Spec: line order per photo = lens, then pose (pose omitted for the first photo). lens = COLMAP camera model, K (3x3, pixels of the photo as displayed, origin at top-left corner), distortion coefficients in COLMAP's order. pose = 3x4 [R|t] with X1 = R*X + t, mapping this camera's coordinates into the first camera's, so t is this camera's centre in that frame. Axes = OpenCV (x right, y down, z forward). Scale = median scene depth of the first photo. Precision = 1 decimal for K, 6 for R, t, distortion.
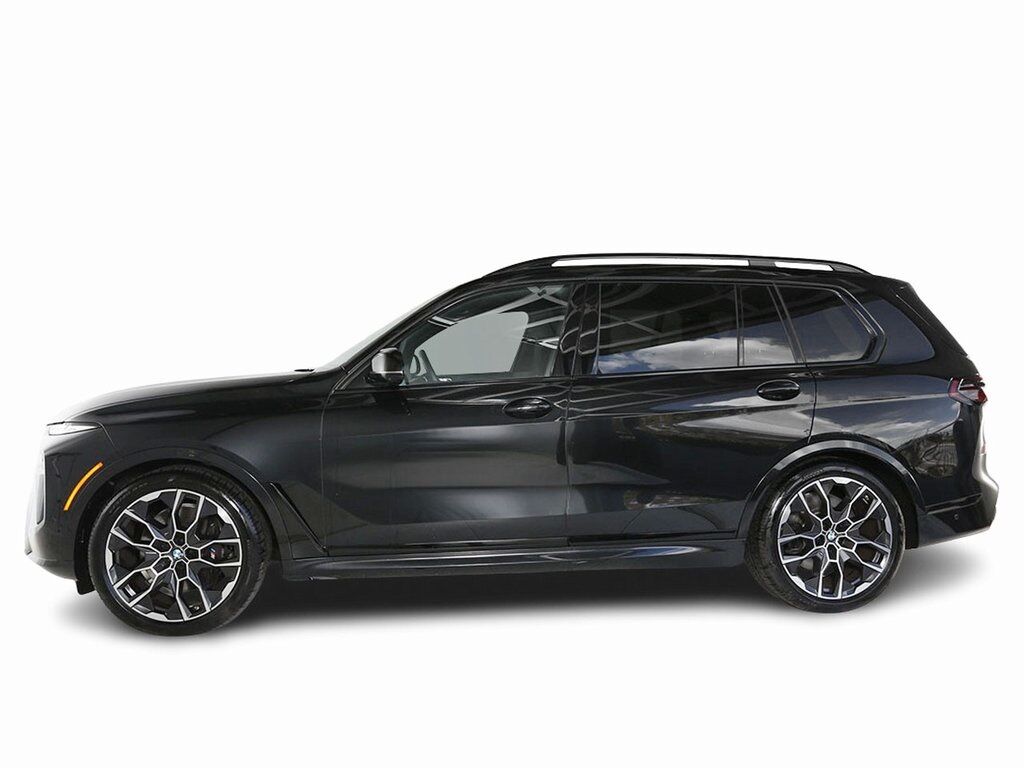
lens RADIAL K [[671.8, 0, 512.0], [0, 671.8, 384.0], [0, 0, 1]] dist [-0.033639, 0.001177]
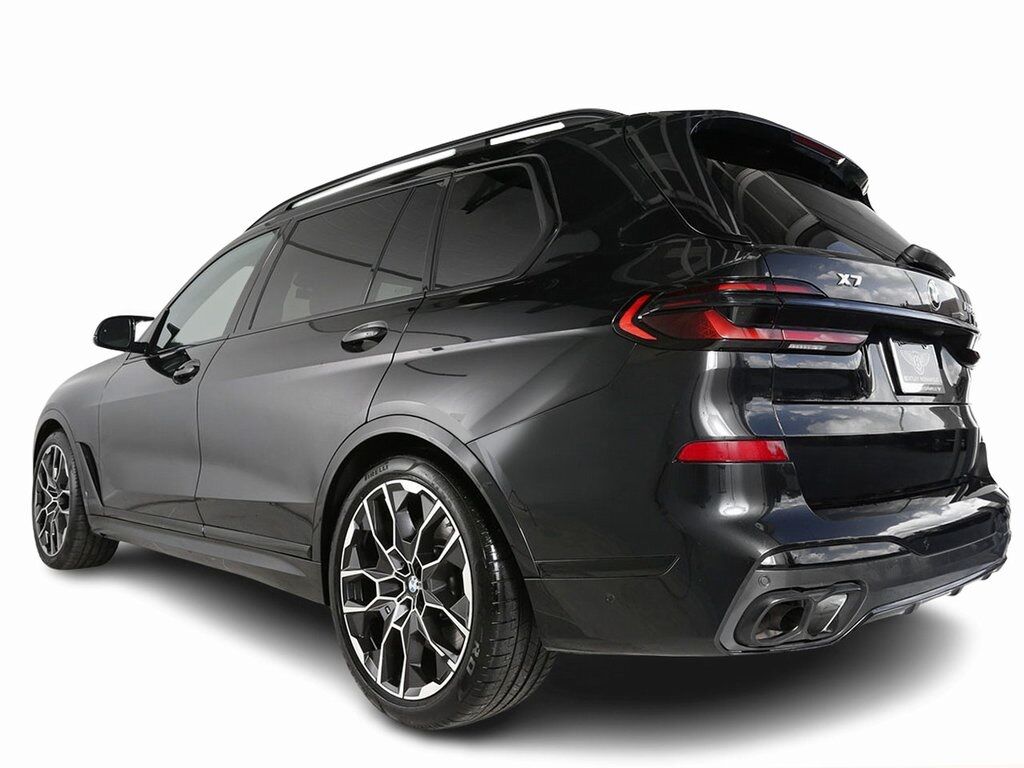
lens RADIAL K [[806.6, 0, 512.0], [0, 806.6, 384.0], [0, 0, 1]] dist [-0.000876, -0.000409]
pose [[0.656459, -0.019211, -0.754117, 1.104436], [-0.028434, 0.998335, -0.050184, 0.091224], [0.753826, 0.054386, 0.654820, 0.623479]]
